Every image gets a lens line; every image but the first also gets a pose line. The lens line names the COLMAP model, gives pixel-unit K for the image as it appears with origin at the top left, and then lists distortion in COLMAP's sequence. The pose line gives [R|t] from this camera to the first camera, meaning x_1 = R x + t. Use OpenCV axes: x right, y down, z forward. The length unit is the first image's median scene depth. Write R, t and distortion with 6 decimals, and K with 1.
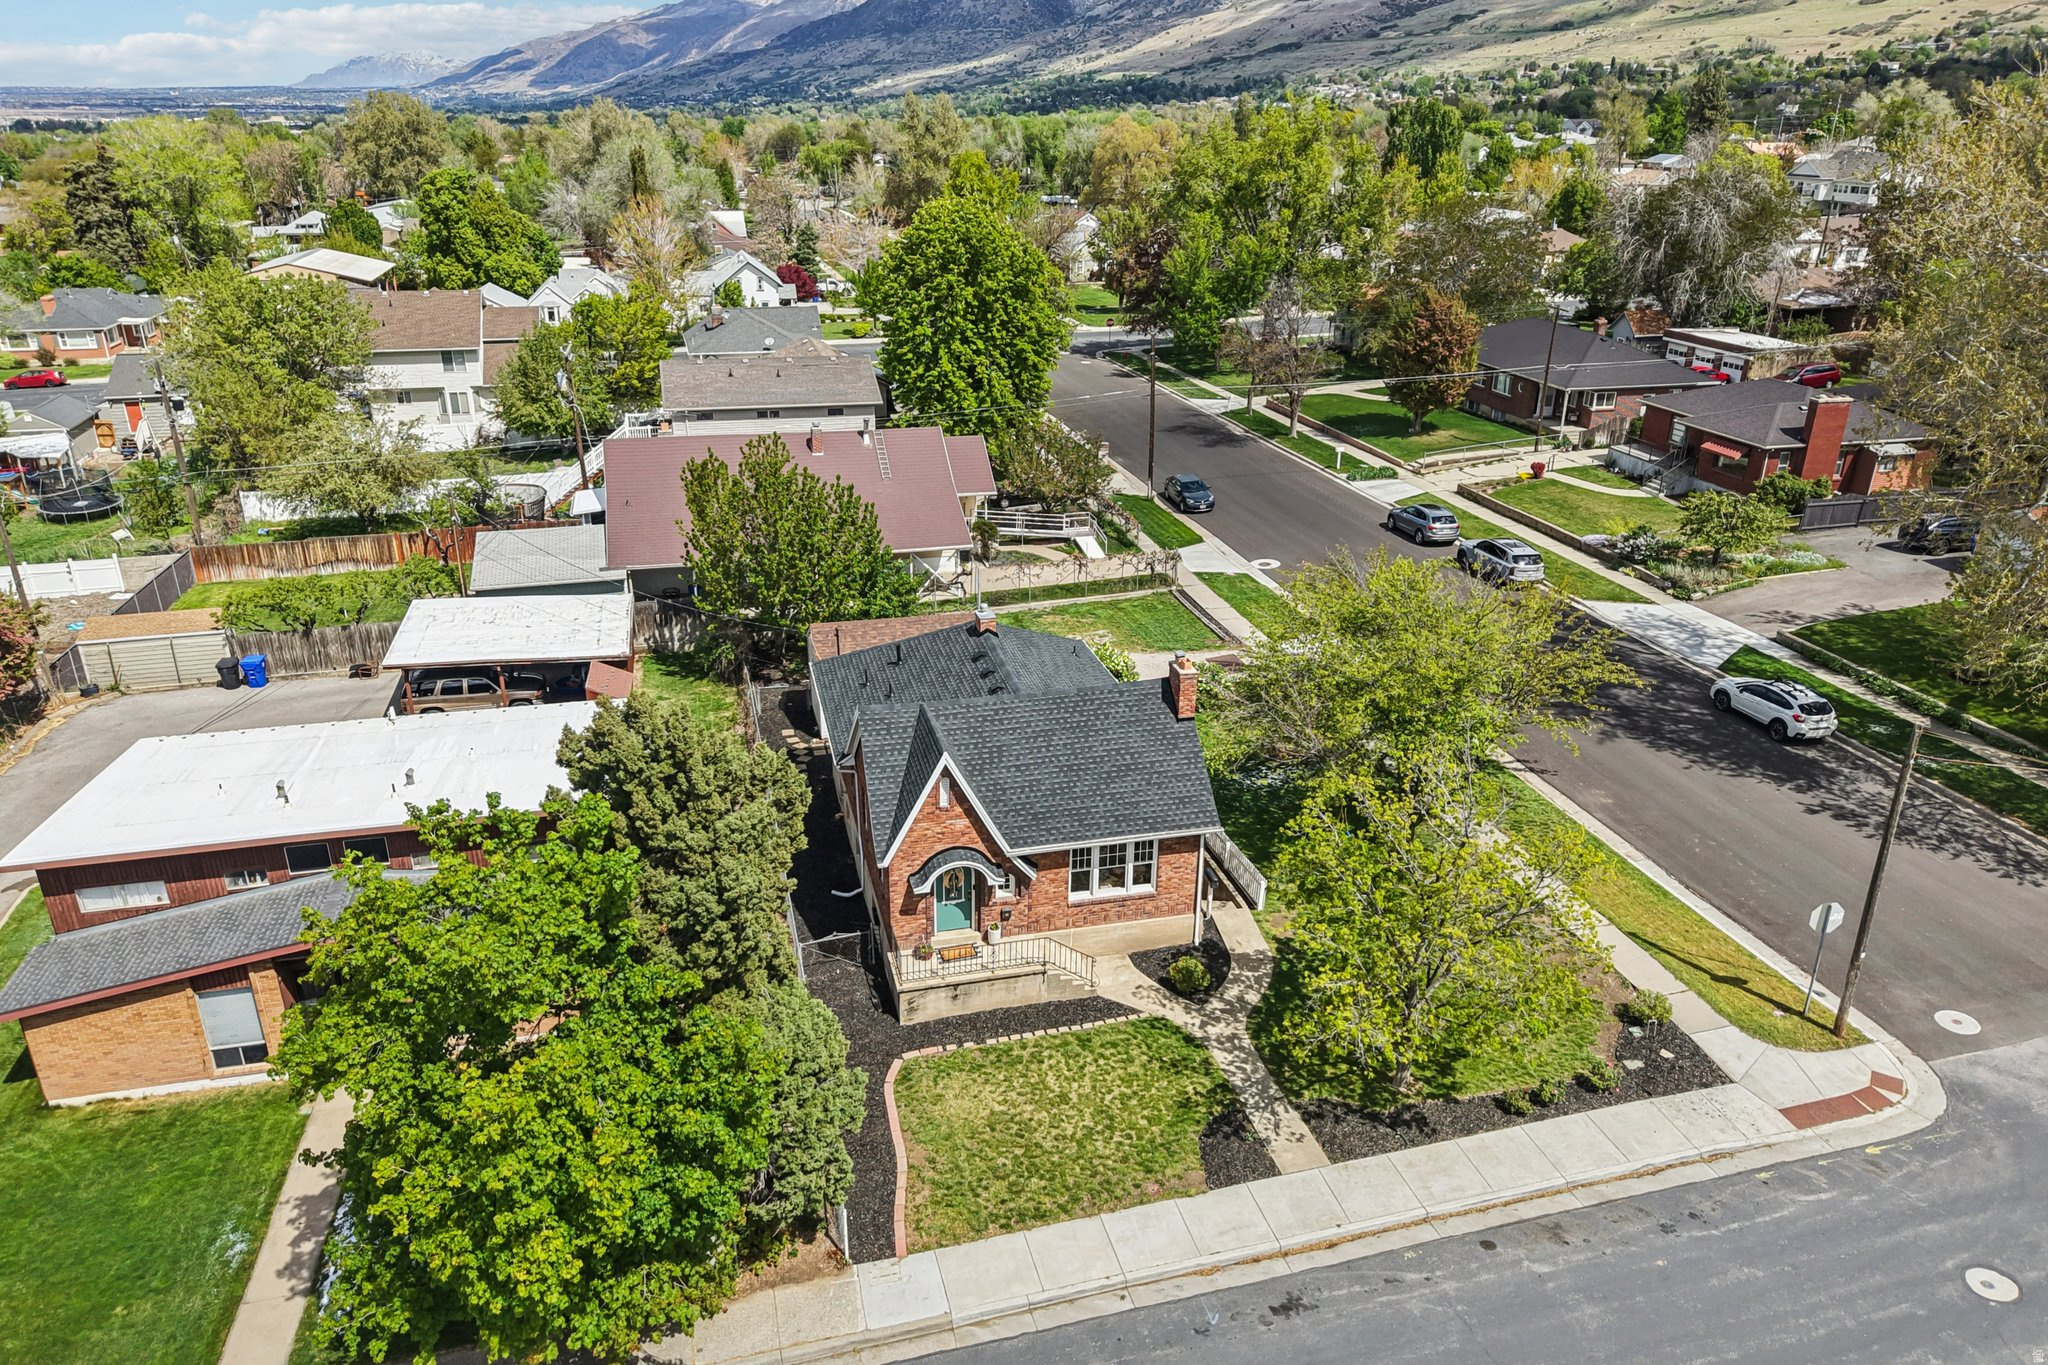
lens RADIAL K [[1439.4, 0, 1024.0], [0, 1439.4, 682.5], [0, 0, 1]] dist [0.032564, -0.029456]
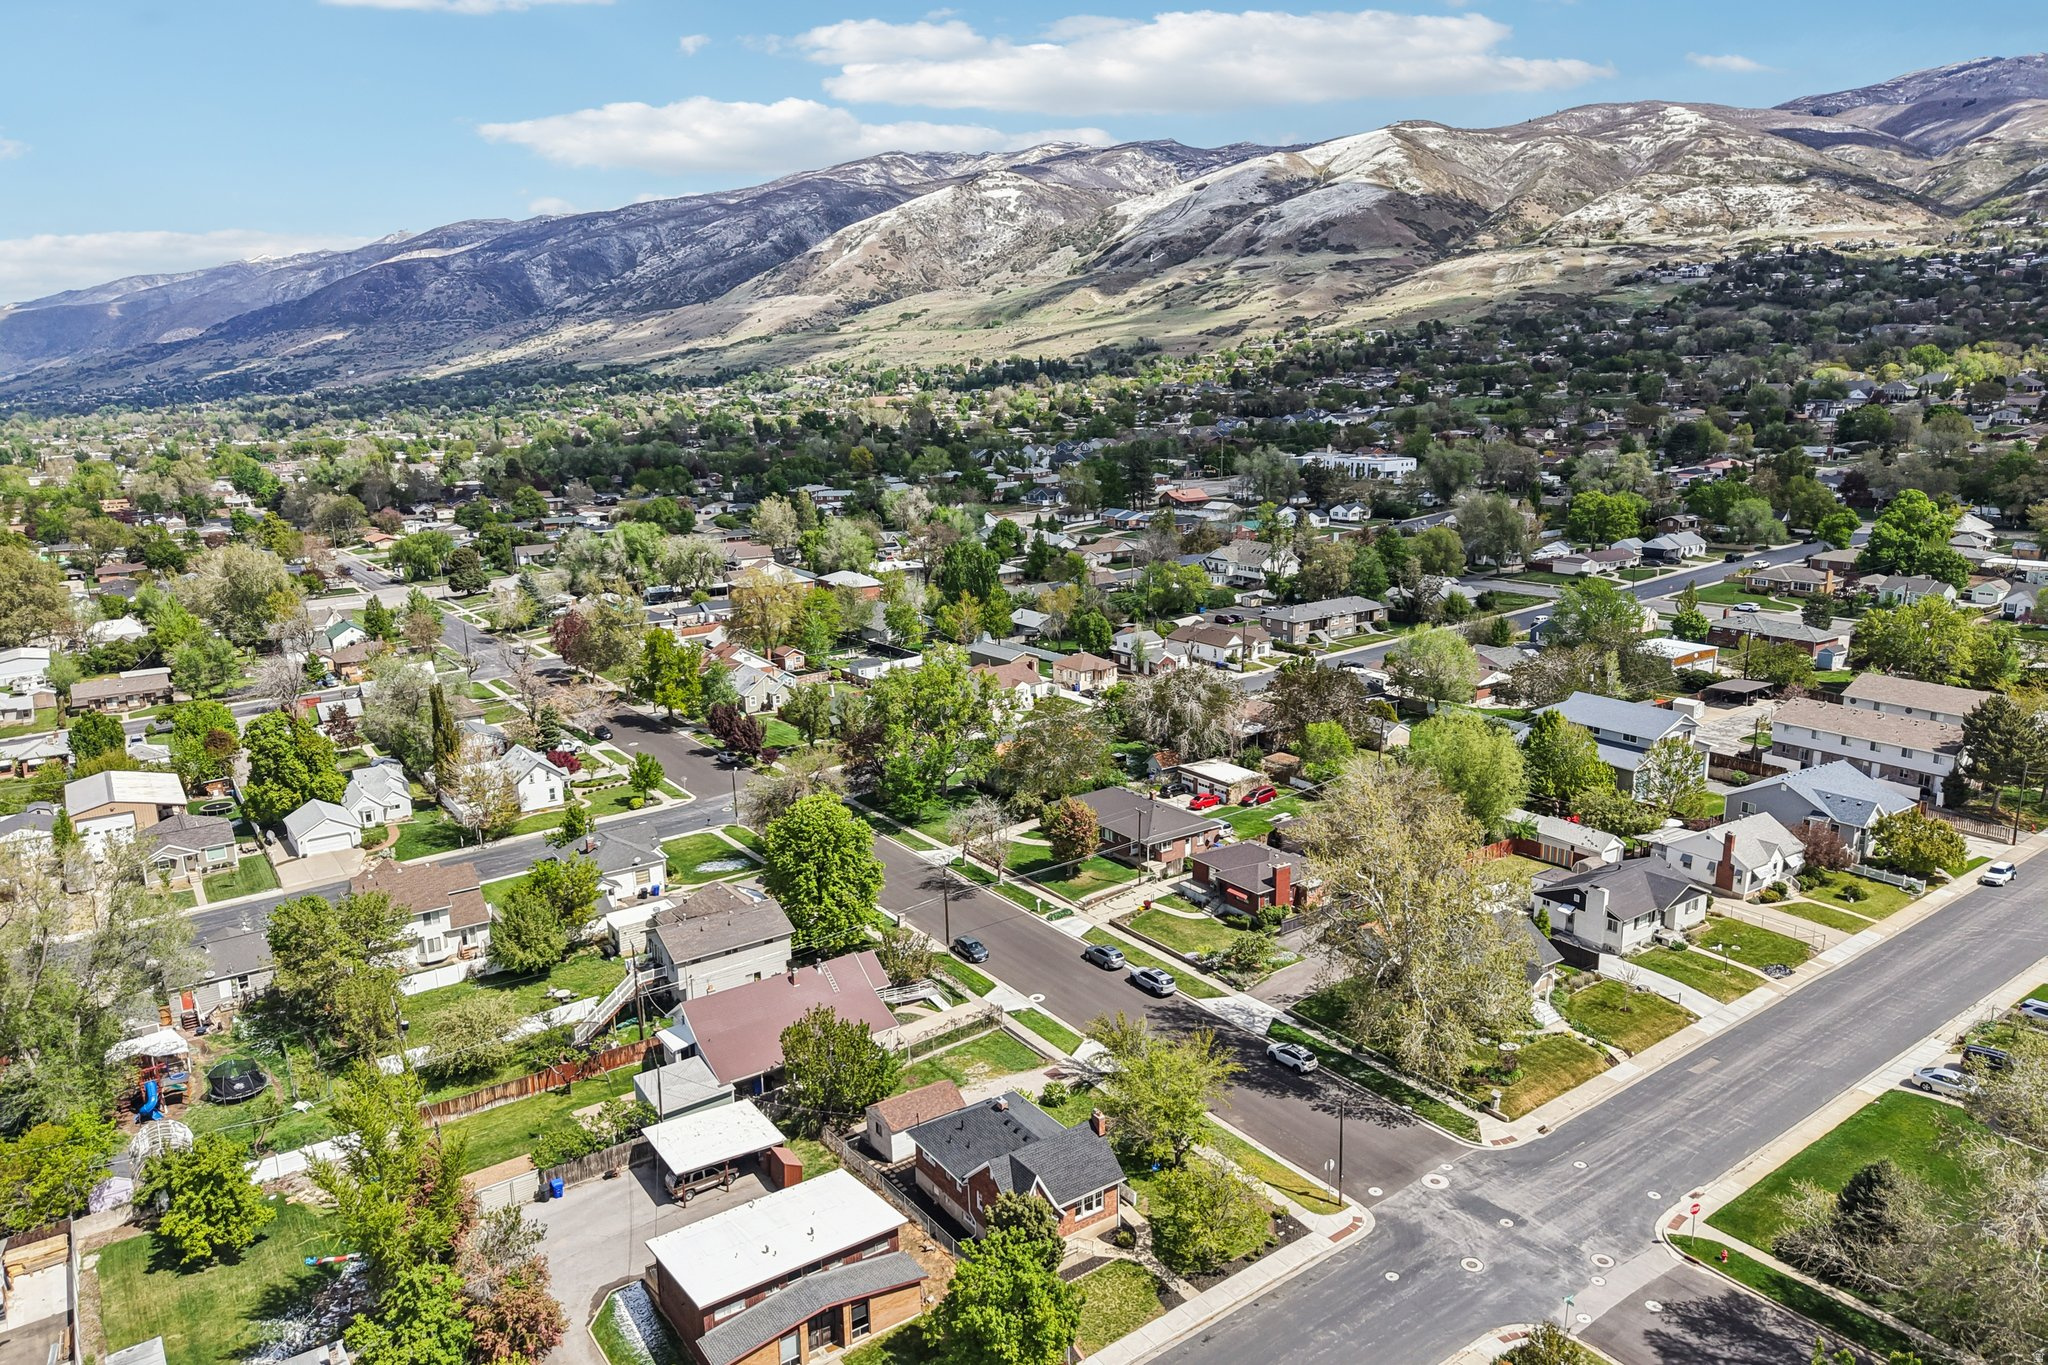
lens RADIAL K [[1428.1, 0, 1024.0], [0, 1428.1, 682.5], [0, 0, 1]] dist [0.163701, -0.446791]
pose [[0.936247, -0.113925, 0.332360, -0.455354], [0.163101, 0.978793, -0.123944, -0.273596], [-0.311191, 0.170250, 0.934973, -0.879746]]
